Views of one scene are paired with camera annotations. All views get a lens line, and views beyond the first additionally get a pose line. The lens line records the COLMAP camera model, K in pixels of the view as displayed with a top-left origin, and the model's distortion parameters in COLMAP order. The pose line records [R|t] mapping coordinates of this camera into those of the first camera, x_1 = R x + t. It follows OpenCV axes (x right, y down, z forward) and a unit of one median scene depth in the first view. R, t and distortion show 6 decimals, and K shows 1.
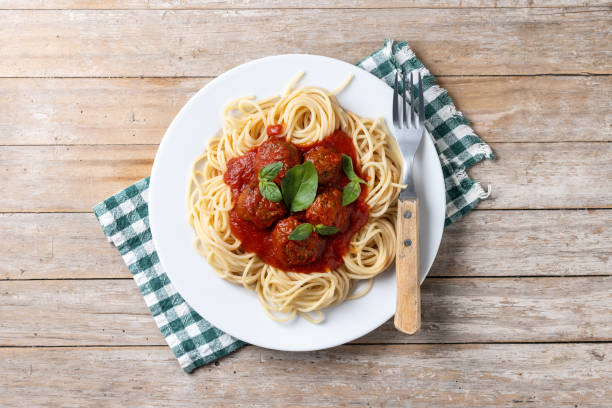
lens RADIAL K [[1584.2, 0, 304.2], [0, 1584.2, 204.9], [0, 0, 1]] dist [0.005850, 0.000000]
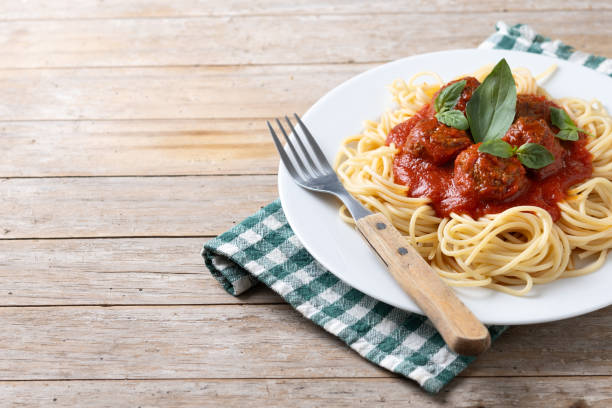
lens RADIAL K [[1584.2, 0, 305.4], [0, 1584.2, 203.8], [0, 0, 1]] dist [0.005850, 0.000000]
pose [[0.998299, -0.024486, -0.052912, -0.007751], [-0.025337, 0.635157, -0.771968, 0.574862], [0.052510, 0.771995, 0.633456, 0.551362]]
